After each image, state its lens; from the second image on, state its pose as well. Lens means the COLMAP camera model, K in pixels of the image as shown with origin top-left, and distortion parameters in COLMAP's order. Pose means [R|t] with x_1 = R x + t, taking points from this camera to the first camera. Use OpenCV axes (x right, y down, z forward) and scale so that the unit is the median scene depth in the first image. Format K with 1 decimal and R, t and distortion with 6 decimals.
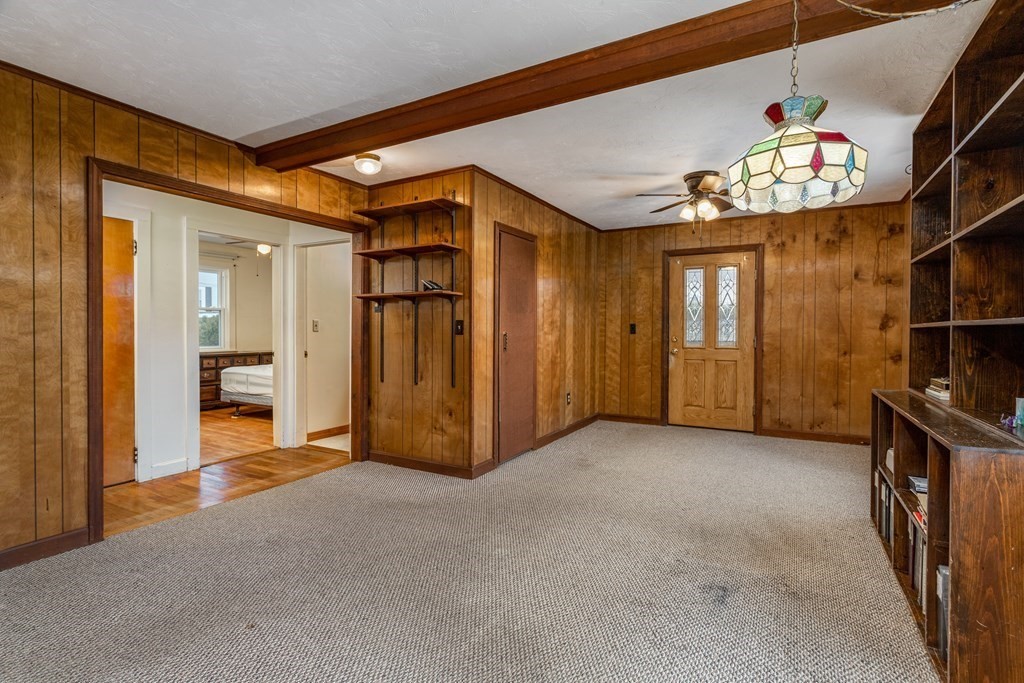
lens RADIAL K [[486.5, 0, 509.5], [0, 486.5, 336.0], [0, 0, 1]] dist [0.000494, 0.000046]
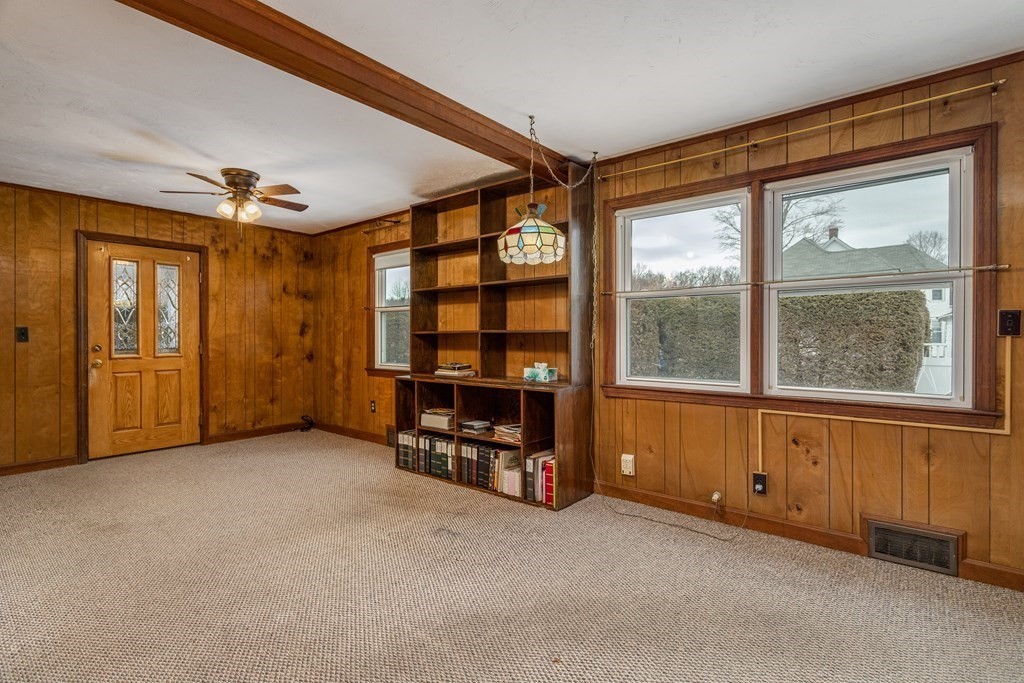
lens RADIAL K [[492.7, 0, 513.4], [0, 492.7, 338.3], [0, 0, 1]] dist [0.003147, 0.000307]
pose [[0.169842, -0.007523, 0.985443, -0.352438], [0.014074, 0.999887, 0.005207, -0.003516], [-0.985371, 0.012984, 0.169929, 0.234854]]
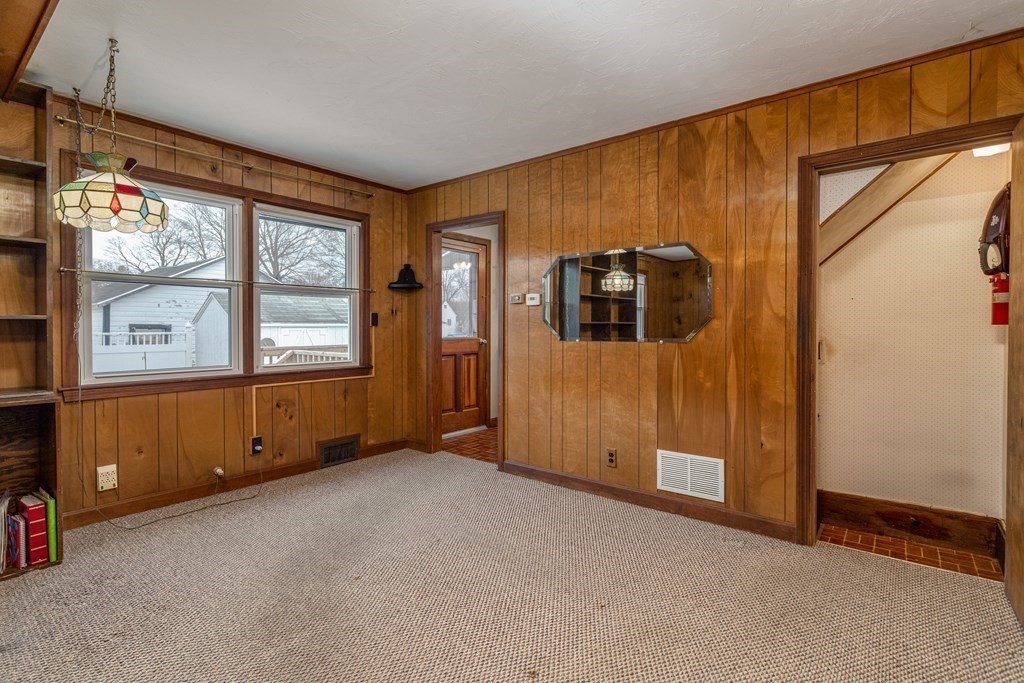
lens RADIAL K [[492.7, 0, 513.4], [0, 492.7, 338.3], [0, 0, 1]] dist [0.003147, 0.000307]
pose [[-0.989176, -0.010619, 0.146350, -0.217682], [-0.005135, 0.999272, 0.037801, -0.009448], [-0.146645, 0.036640, -0.988510, 0.658013]]
